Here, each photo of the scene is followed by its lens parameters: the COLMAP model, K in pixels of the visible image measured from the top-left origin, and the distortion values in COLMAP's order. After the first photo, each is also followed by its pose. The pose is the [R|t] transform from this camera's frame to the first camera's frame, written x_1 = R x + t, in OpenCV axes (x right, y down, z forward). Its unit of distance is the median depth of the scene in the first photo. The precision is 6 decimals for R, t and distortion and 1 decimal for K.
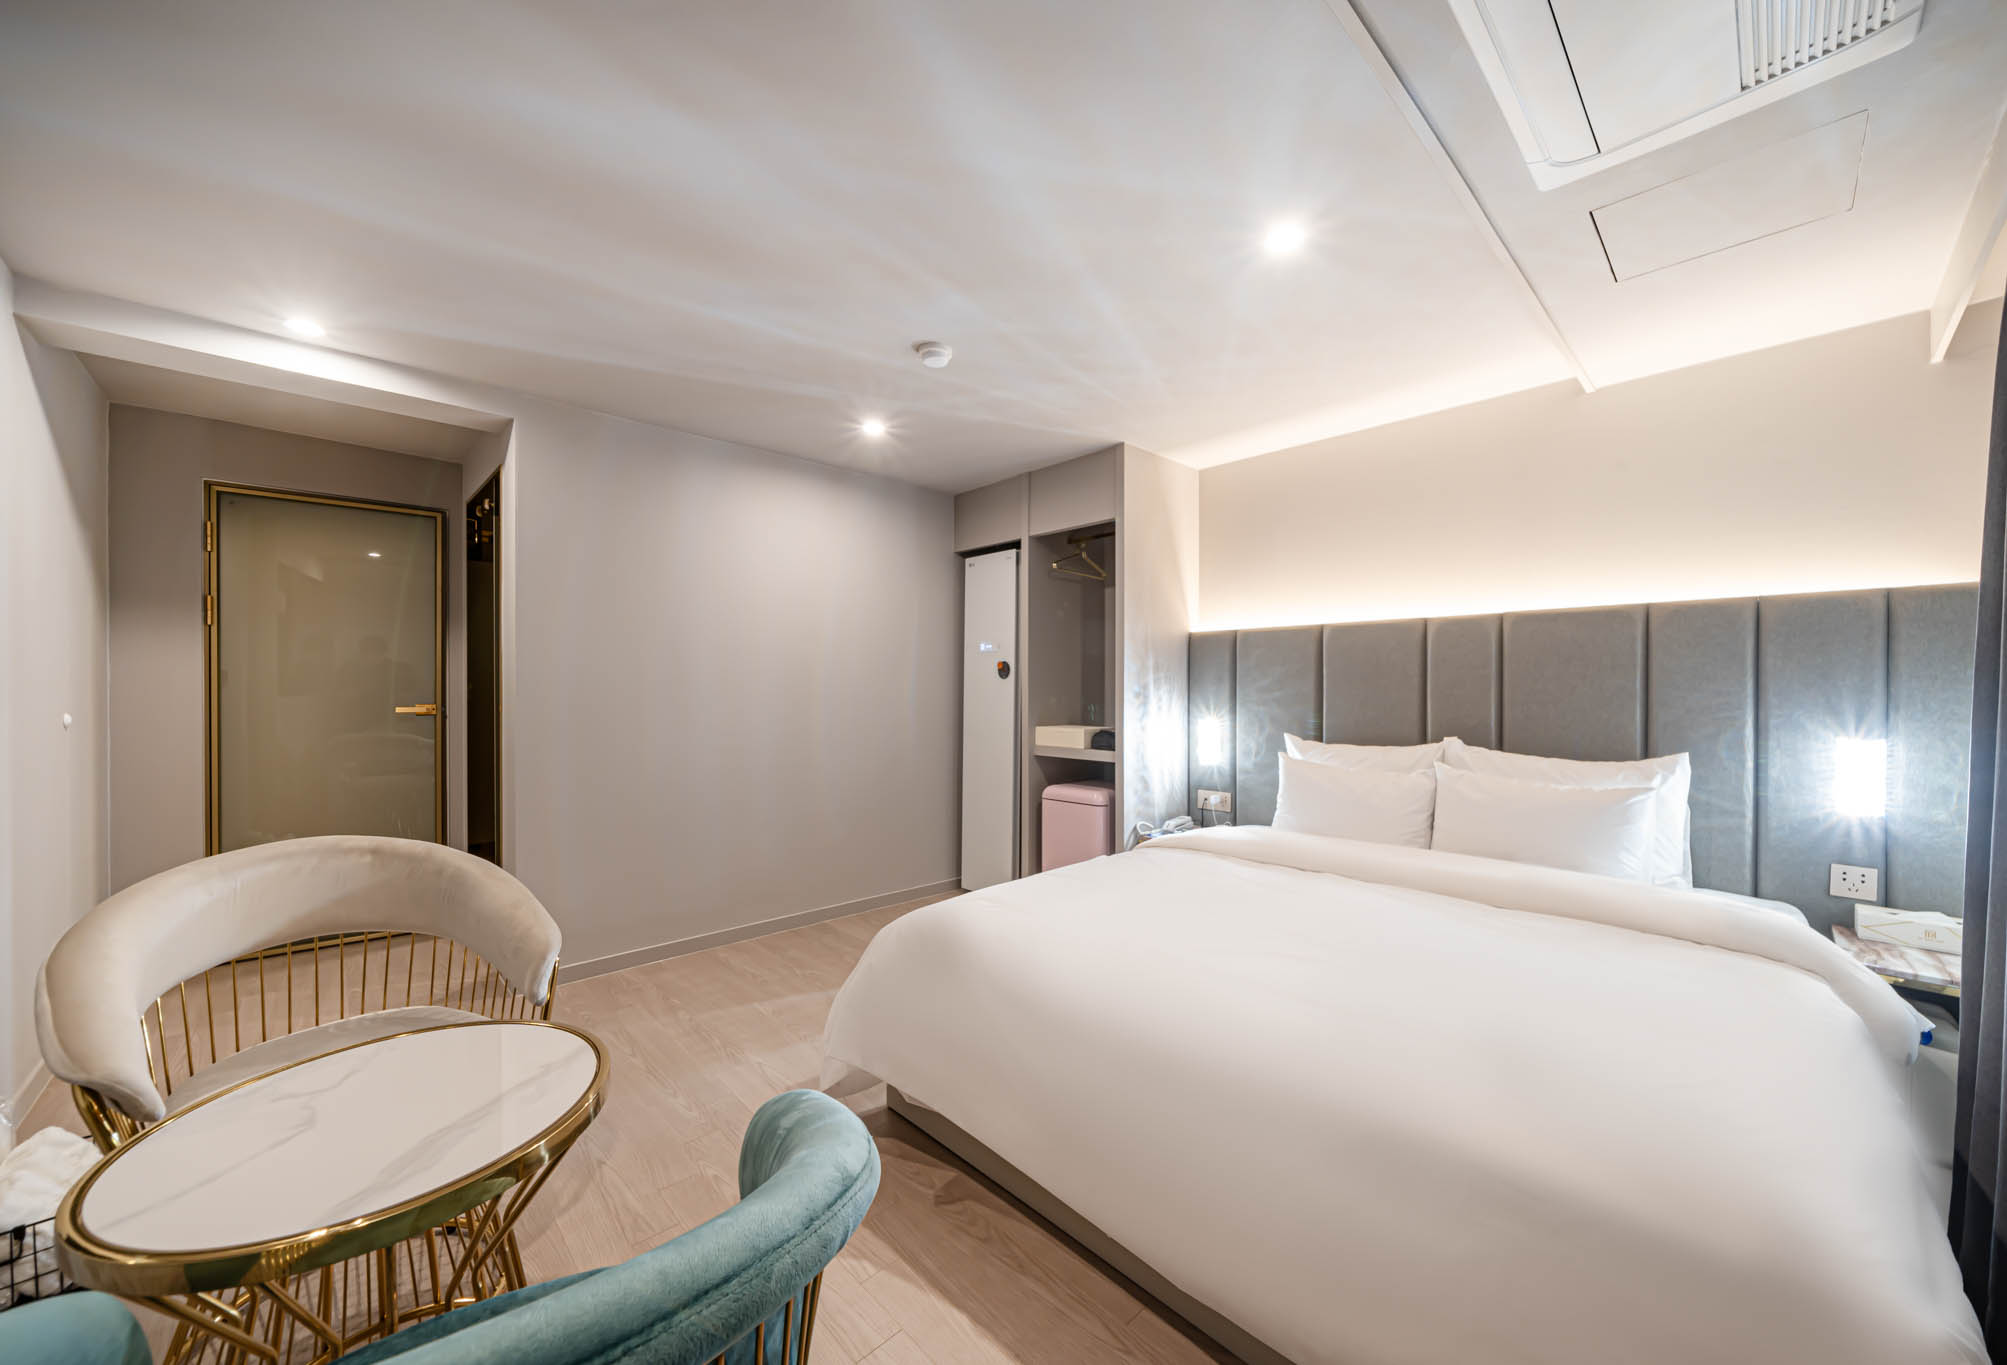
lens RADIAL K [[727.4, 0, 1024.5], [0, 727.4, 708.7], [0, 0, 1]] dist [0.029148, 0.000075]
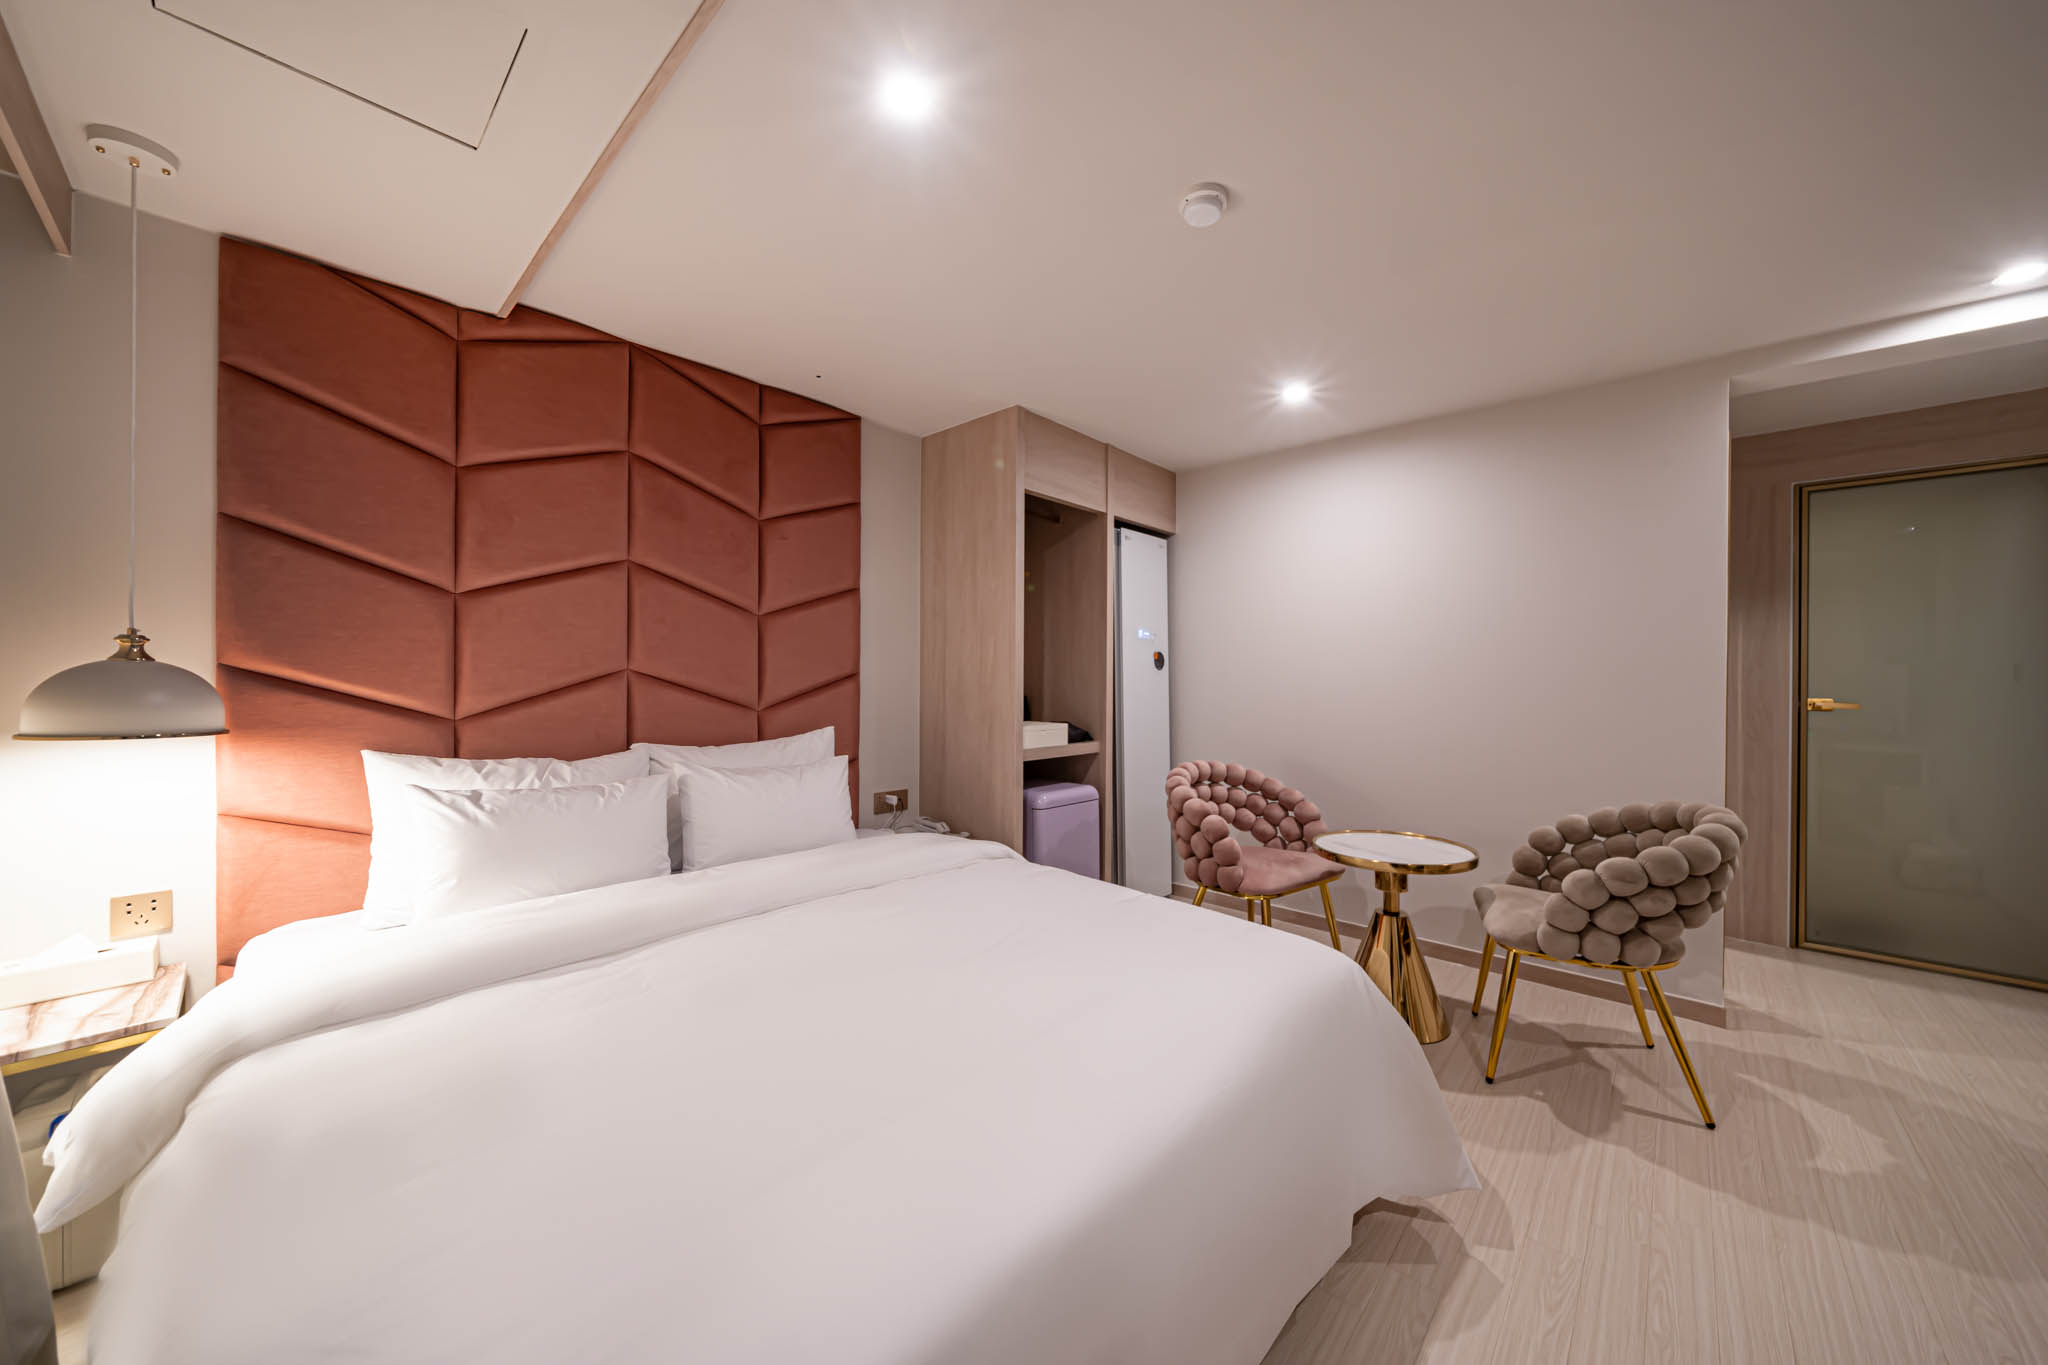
lens RADIAL K [[704.2, 0, 1021.5], [0, 704.2, 666.2], [0, 0, 1]] dist [-0.007774, -0.000043]
pose [[-0.043770, 0.044688, 0.998042, -0.881828], [0.018555, 0.998863, -0.043911, -0.009026], [-0.998869, 0.016597, -0.044549, 1.147906]]
